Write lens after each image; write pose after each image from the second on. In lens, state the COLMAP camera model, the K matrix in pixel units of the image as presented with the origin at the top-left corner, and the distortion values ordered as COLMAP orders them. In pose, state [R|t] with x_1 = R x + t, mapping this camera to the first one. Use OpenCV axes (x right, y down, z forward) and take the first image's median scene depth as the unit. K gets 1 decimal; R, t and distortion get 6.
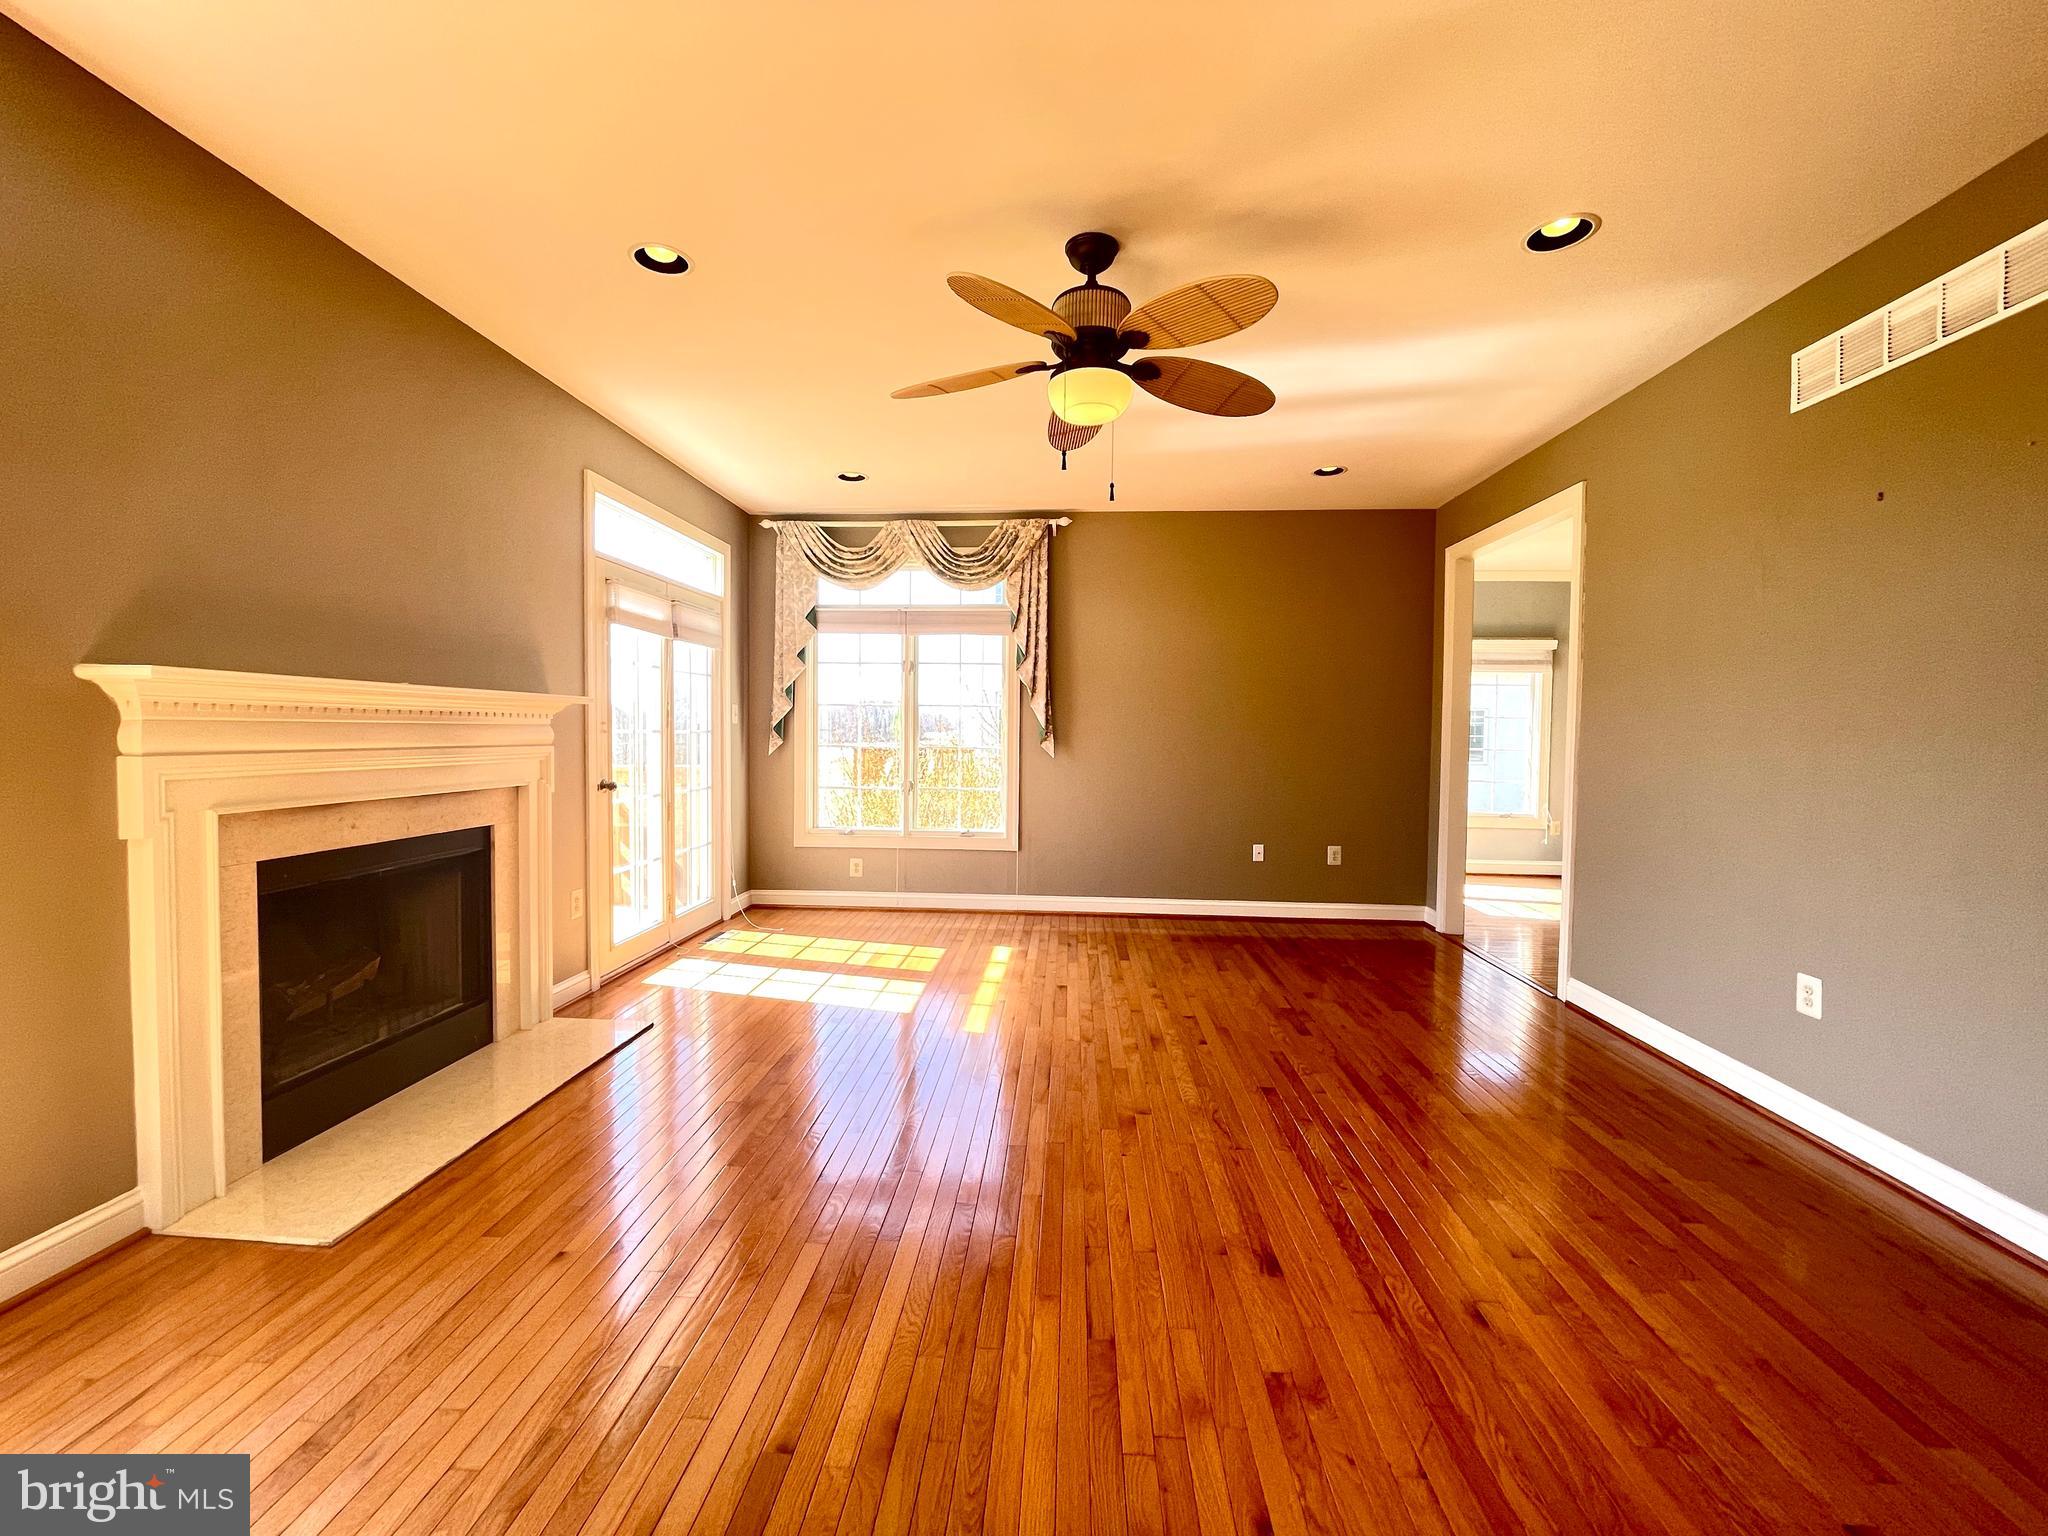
lens RADIAL K [[849.5, 0, 1020.2], [0, 849.5, 763.1], [0, 0, 1]] dist [0.009942, -0.000292]
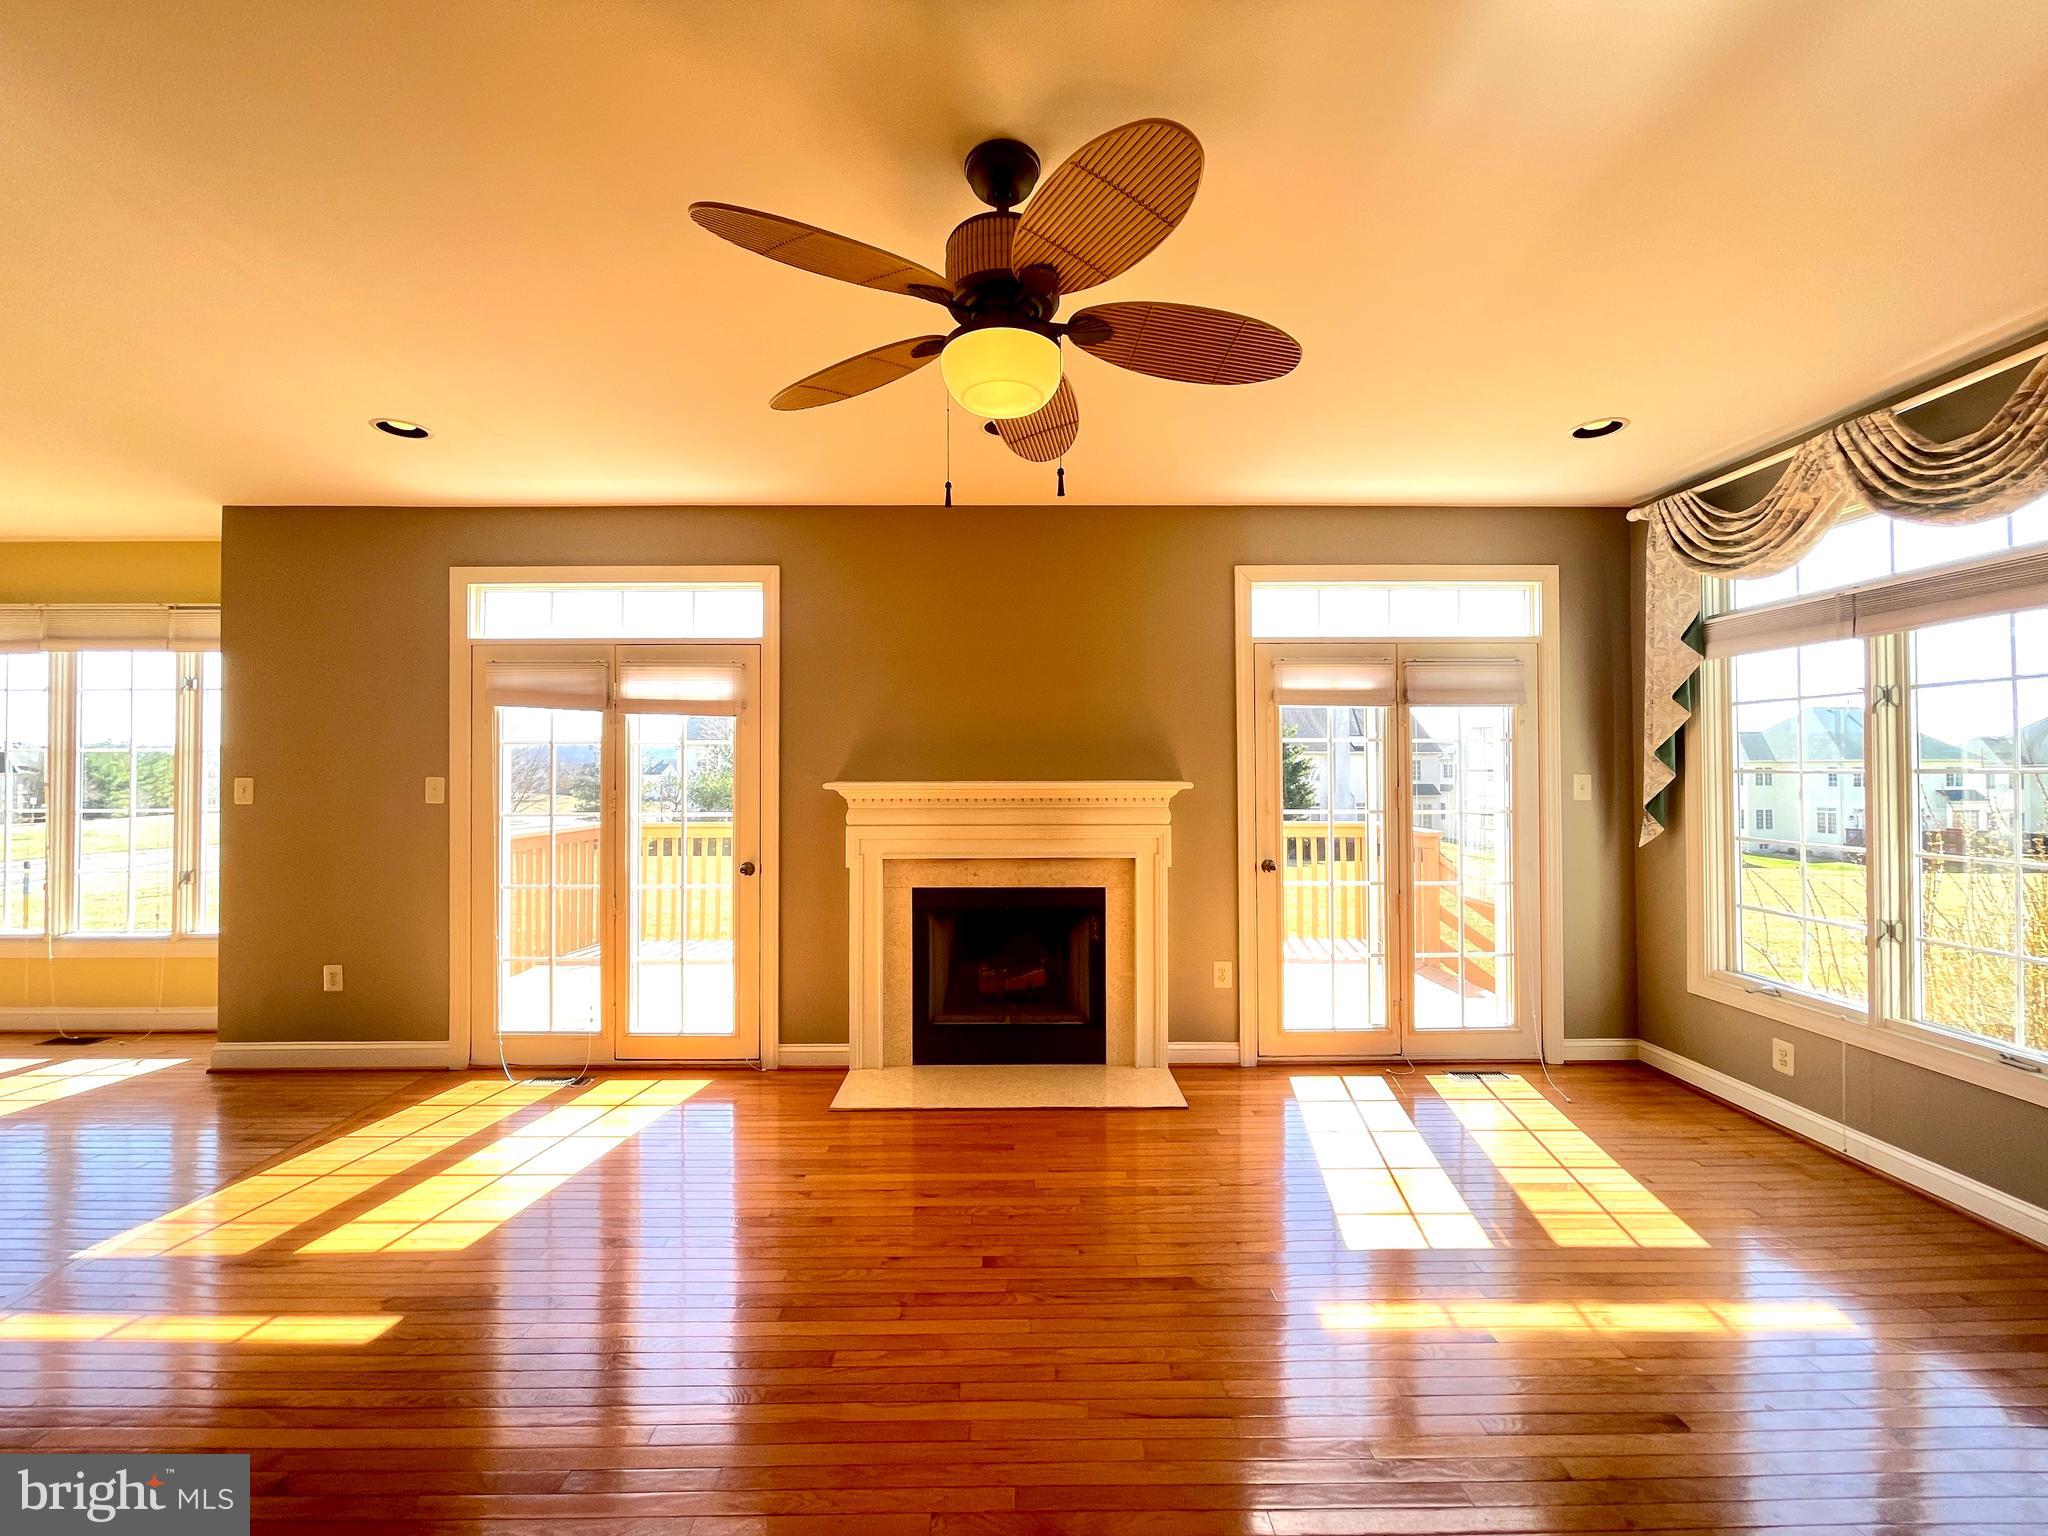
lens RADIAL K [[849.5, 0, 1020.2], [0, 849.5, 763.1], [0, 0, 1]] dist [0.009942, -0.000292]
pose [[0.069371, -0.022946, -0.997327, 0.530374], [-0.033764, 0.999109, -0.025335, -0.063725], [0.997019, 0.035432, 0.068535, 0.671212]]
